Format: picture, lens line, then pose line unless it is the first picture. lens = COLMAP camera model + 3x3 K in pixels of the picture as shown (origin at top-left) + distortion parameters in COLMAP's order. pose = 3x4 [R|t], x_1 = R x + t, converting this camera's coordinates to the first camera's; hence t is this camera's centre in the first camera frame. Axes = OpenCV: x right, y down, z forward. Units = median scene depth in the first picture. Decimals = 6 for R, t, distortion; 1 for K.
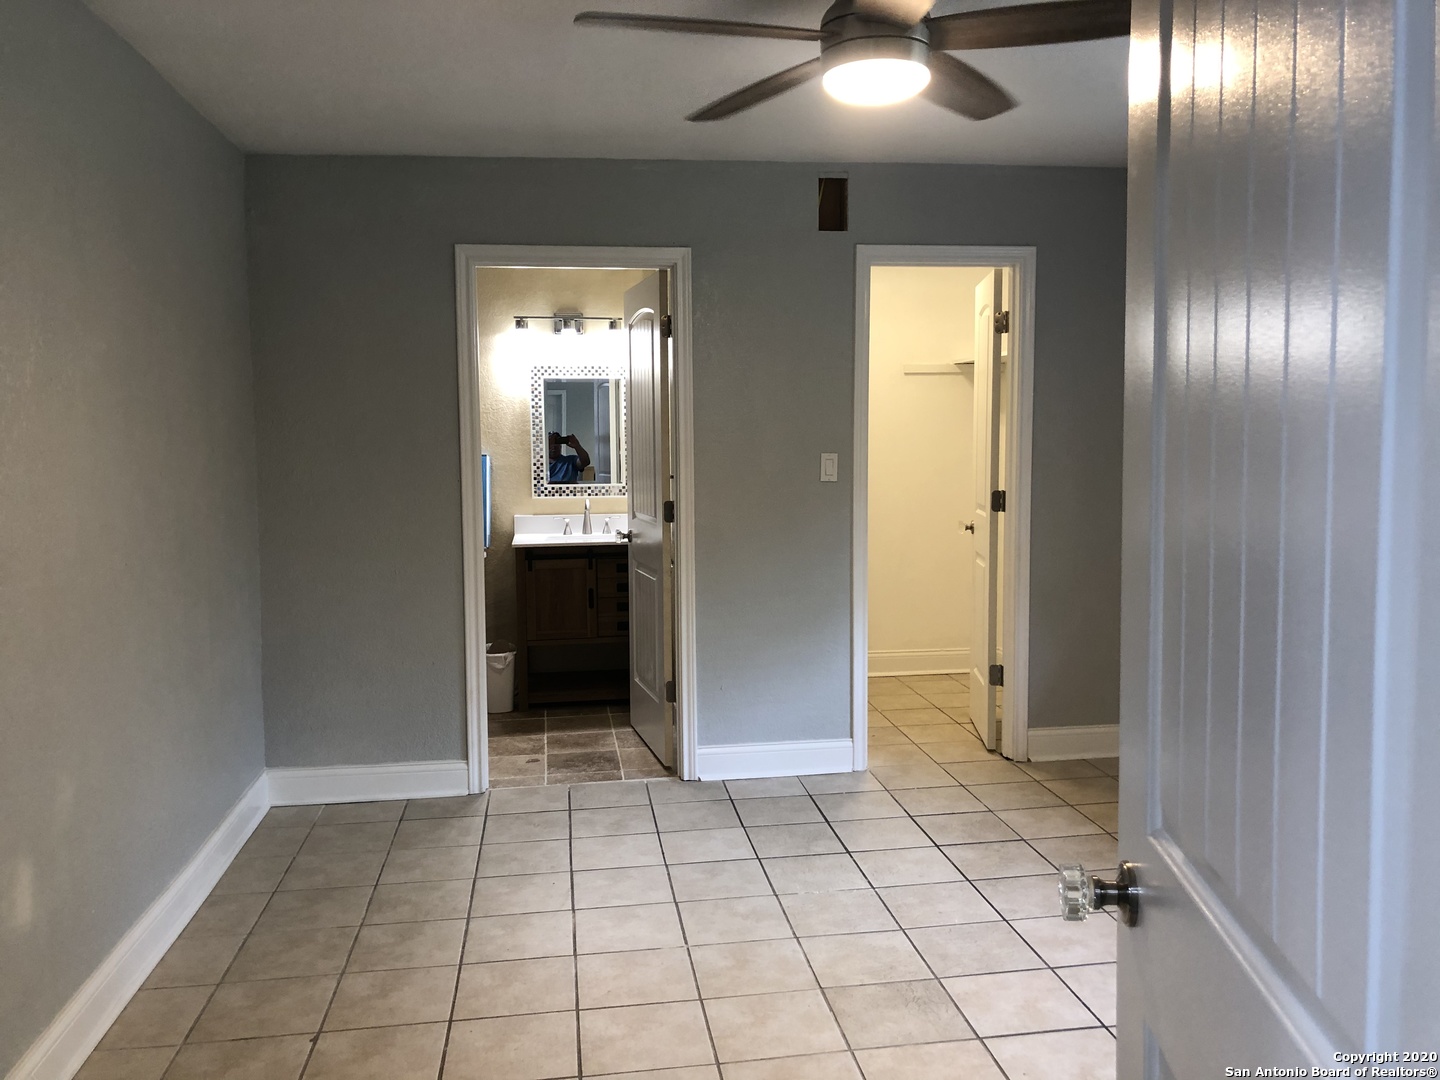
lens RADIAL K [[1175.5, 0, 720.0], [0, 1175.5, 540.0], [0, 0, 1]] dist [0.072608, -0.003344]
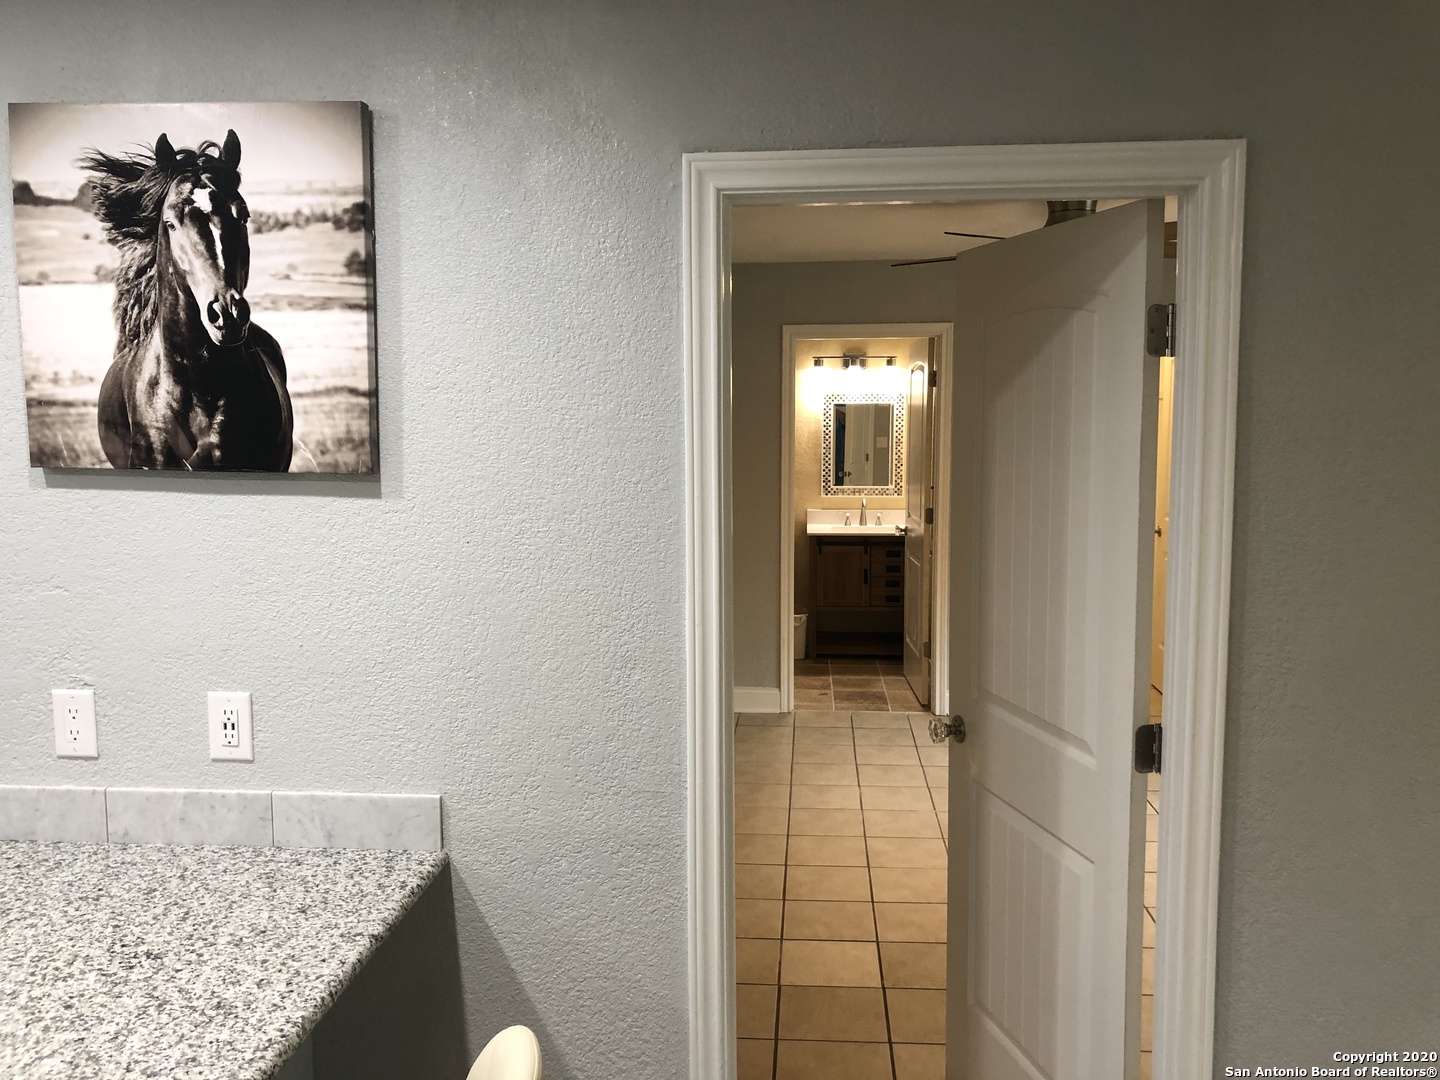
lens RADIAL K [[1189.8, 0, 700.0], [0, 1189.8, 525.2], [0, 0, 1]] dist [0.067408, -0.008421]
pose [[0.973252, 0.033186, -0.227333, 0.008917], [-0.029289, 0.999361, 0.020494, -0.027575], [0.227868, -0.013288, 0.973601, -0.309489]]
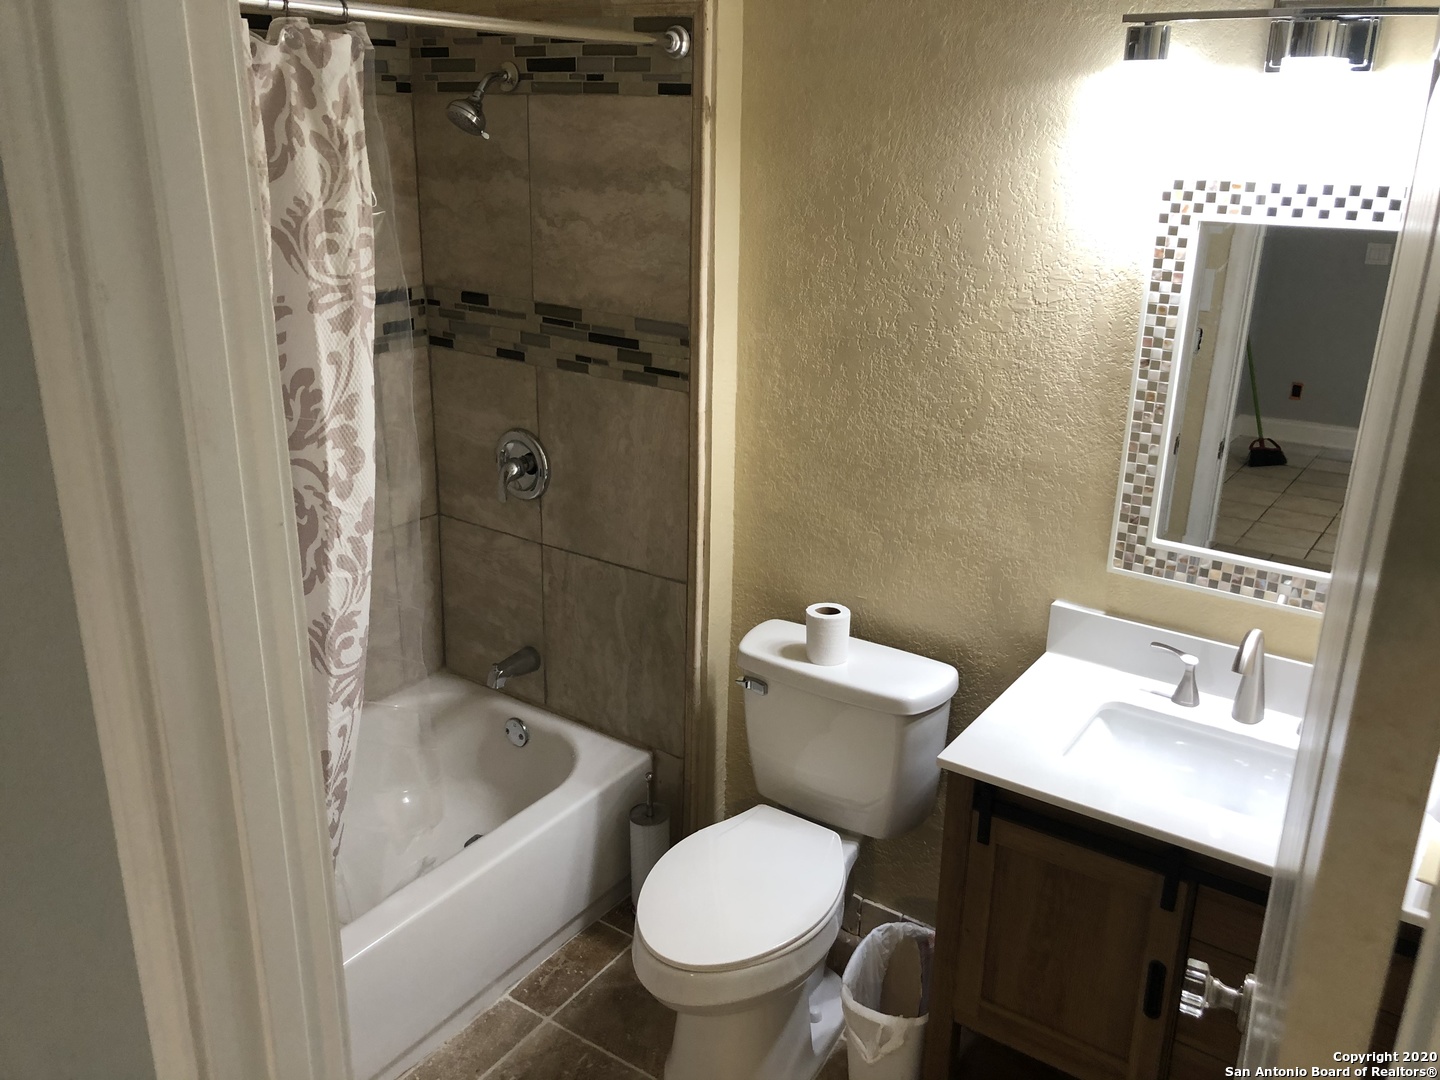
lens RADIAL K [[1199.0, 0, 720.0], [0, 1199.0, 540.0], [0, 0, 1]] dist [0.001997, -0.017262]
pose [[0.734668, 0.246614, -0.632016, -0.021597], [-0.080512, 0.956701, 0.279717, -0.138207], [0.673632, -0.154615, 0.722713, 0.687018]]
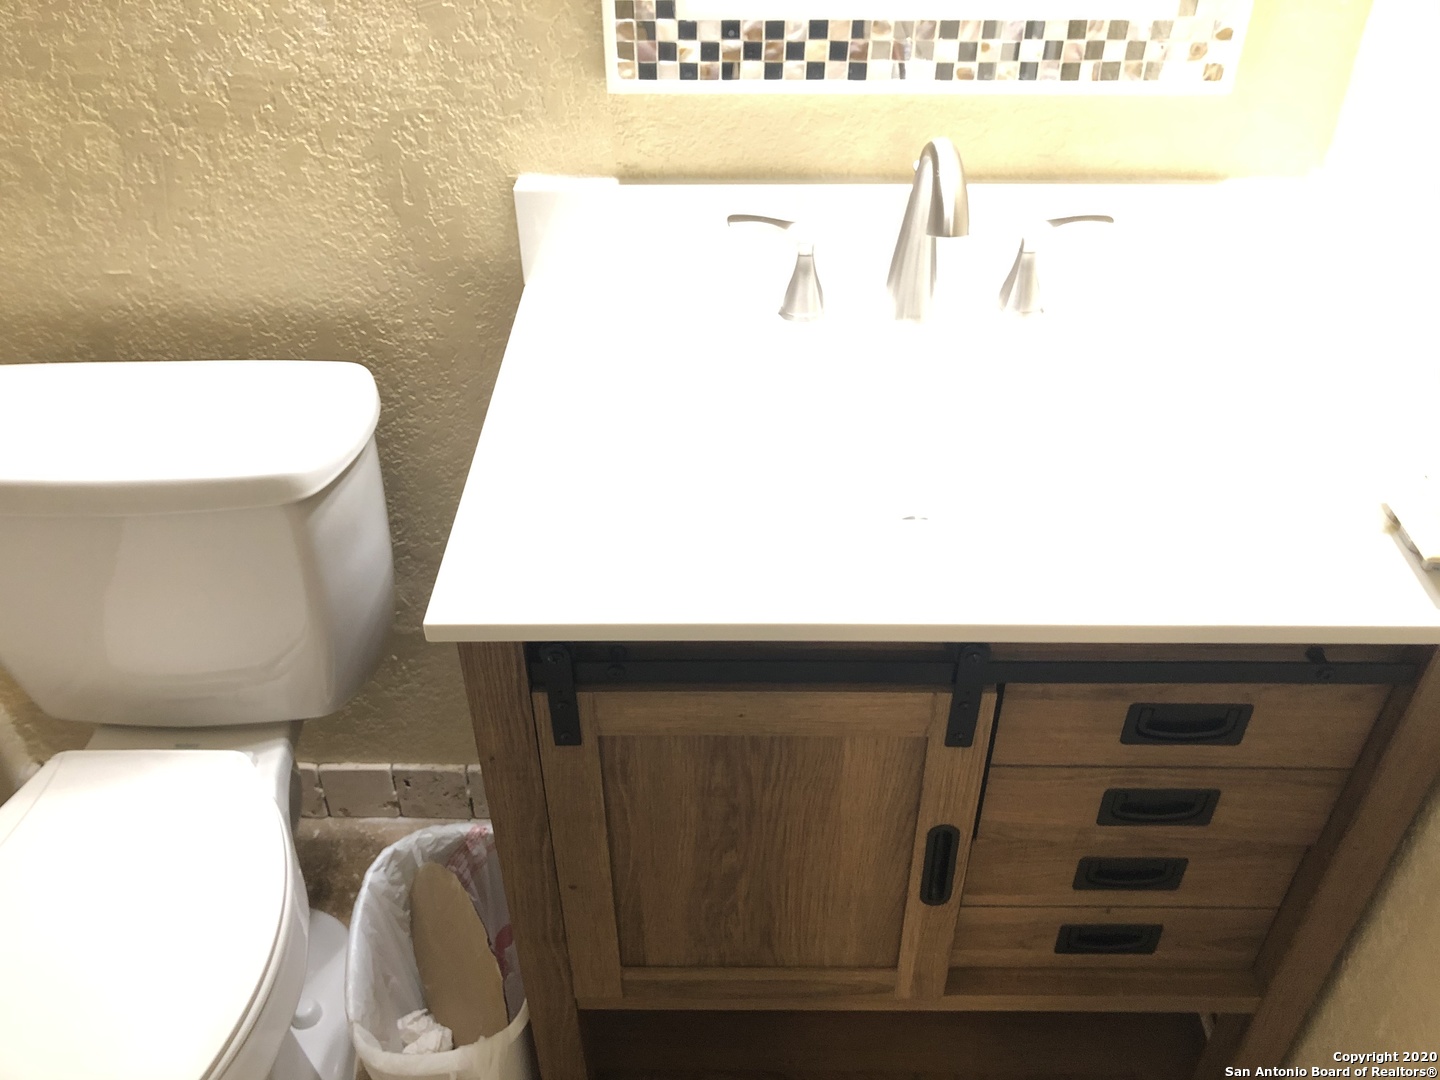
lens RADIAL K [[1197.2, 0, 715.7], [0, 1197.2, 523.2], [0, 0, 1]] dist [0.000313, -0.003756]
pose [[0.987822, 0.096669, -0.121912, -0.120402], [-0.016458, 0.844085, 0.535957, -0.077771], [0.154715, -0.527424, 0.835397, 0.849727]]
